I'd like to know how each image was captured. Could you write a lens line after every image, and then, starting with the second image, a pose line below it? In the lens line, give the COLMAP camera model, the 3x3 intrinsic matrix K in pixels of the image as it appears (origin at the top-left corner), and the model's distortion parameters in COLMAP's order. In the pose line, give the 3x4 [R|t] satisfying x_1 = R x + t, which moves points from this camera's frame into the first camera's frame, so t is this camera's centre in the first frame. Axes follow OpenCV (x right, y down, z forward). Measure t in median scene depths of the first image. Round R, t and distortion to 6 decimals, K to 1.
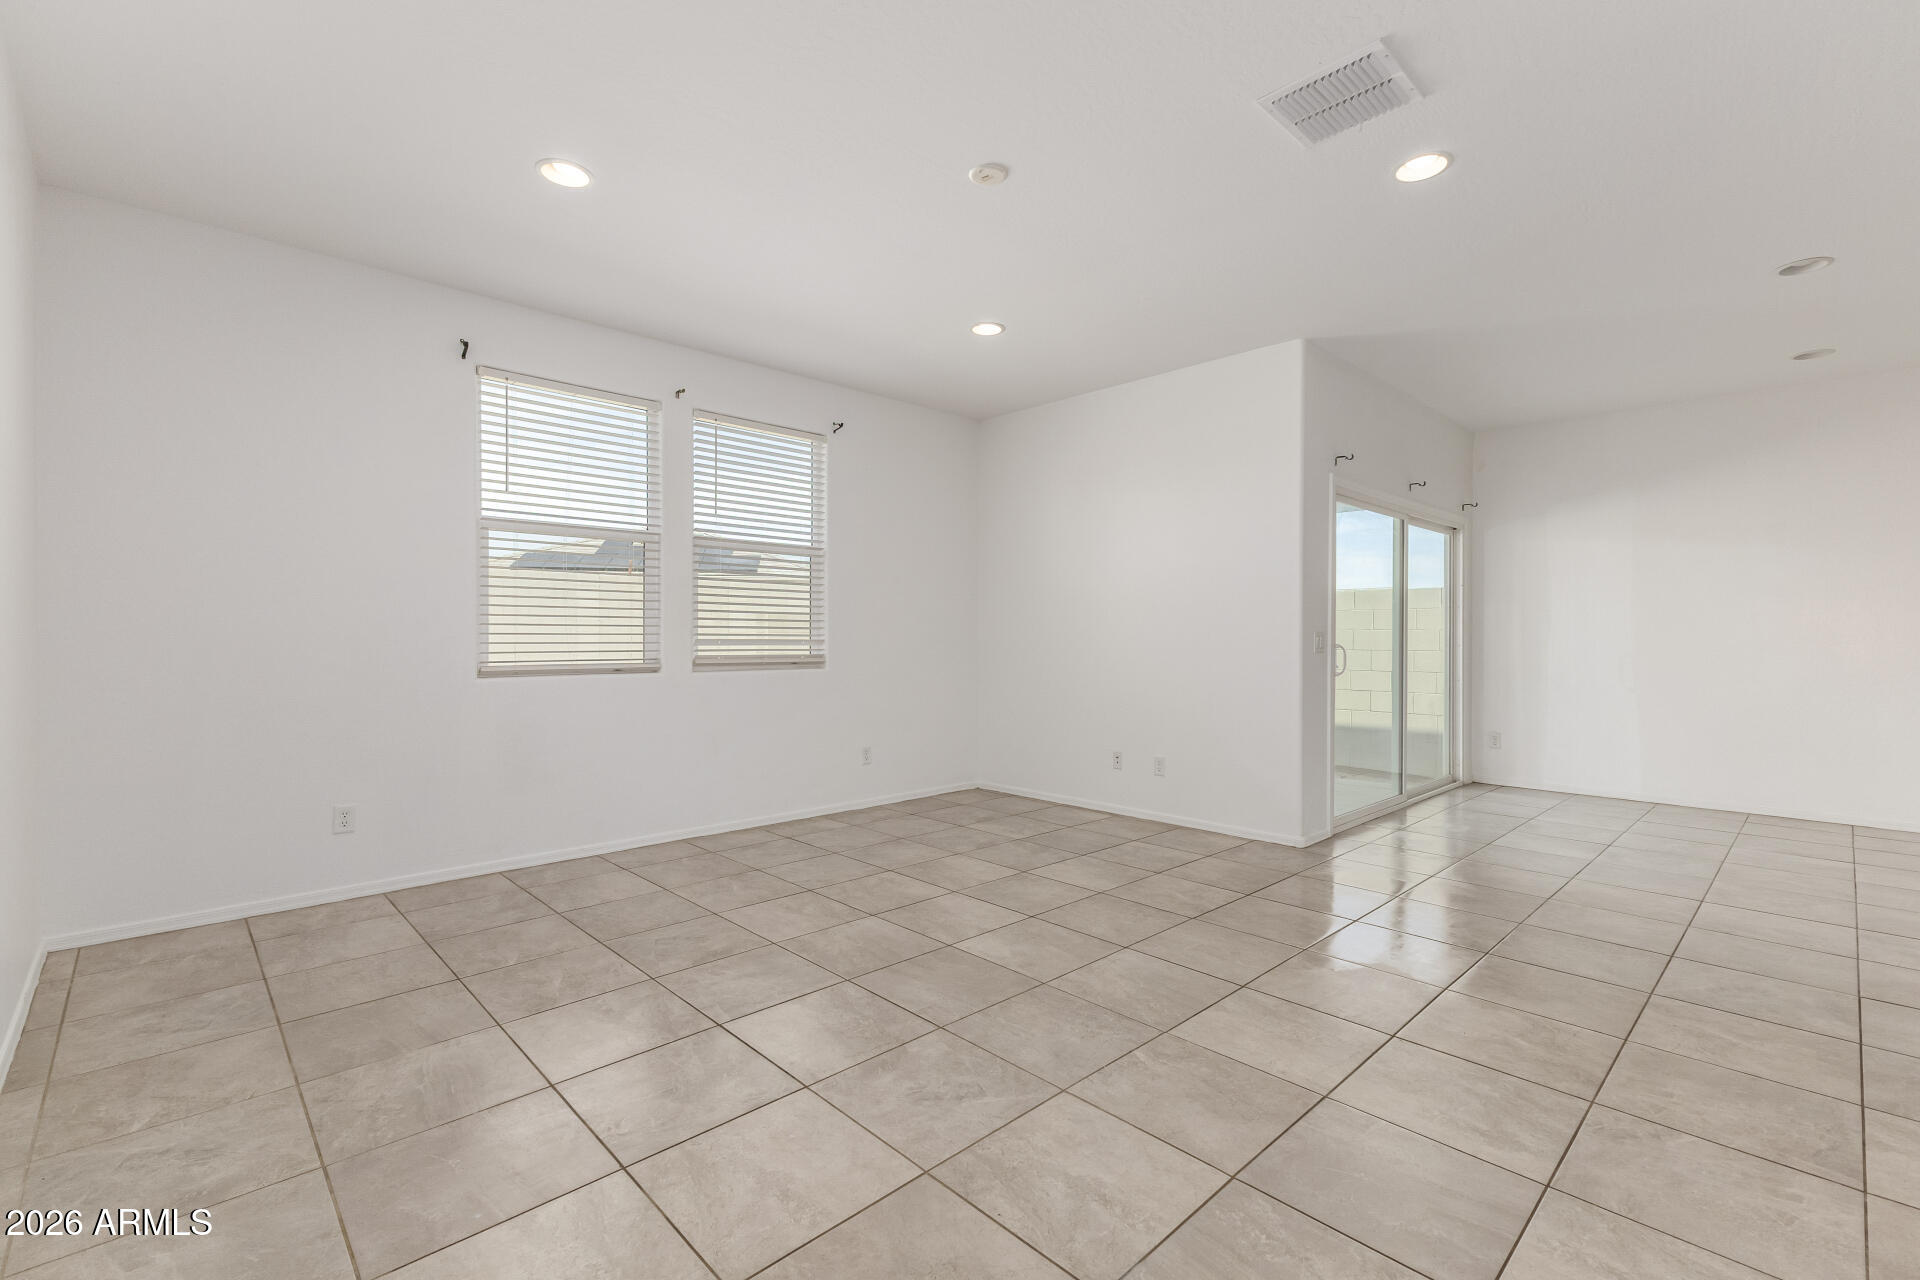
lens RADIAL K [[826.3, 0, 957.2], [0, 826.3, 638.0], [0, 0, 1]] dist [0.002831, -0.000556]
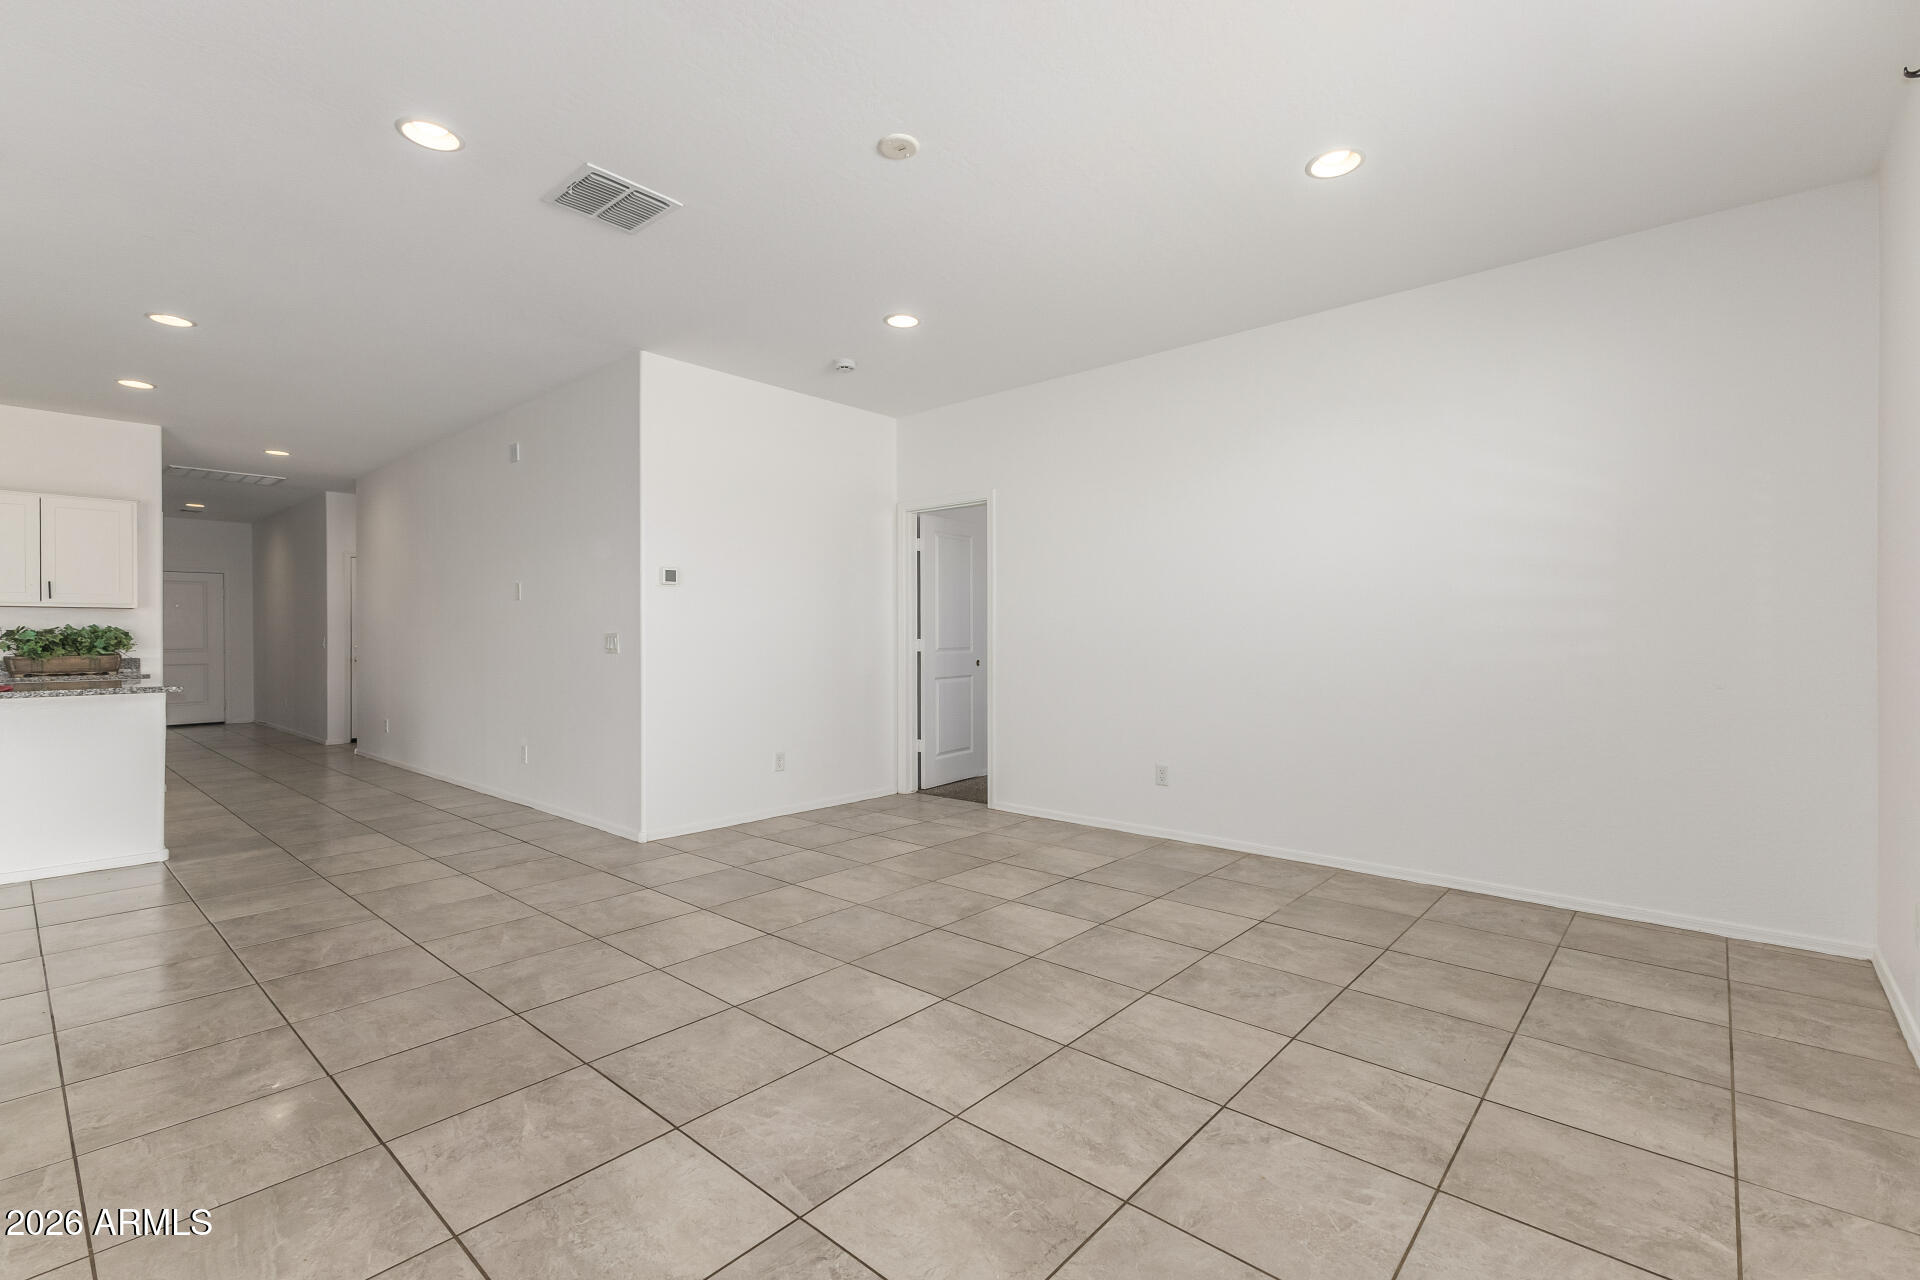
lens RADIAL K [[835.1, 0, 965.2], [0, 835.1, 642.5], [0, 0, 1]] dist [0.004563, -0.000232]
pose [[-0.995310, 0.001961, -0.096715, 0.052216], [0.001071, 0.999957, 0.009250, -0.004125], [0.096729, 0.009103, -0.995269, 1.871489]]
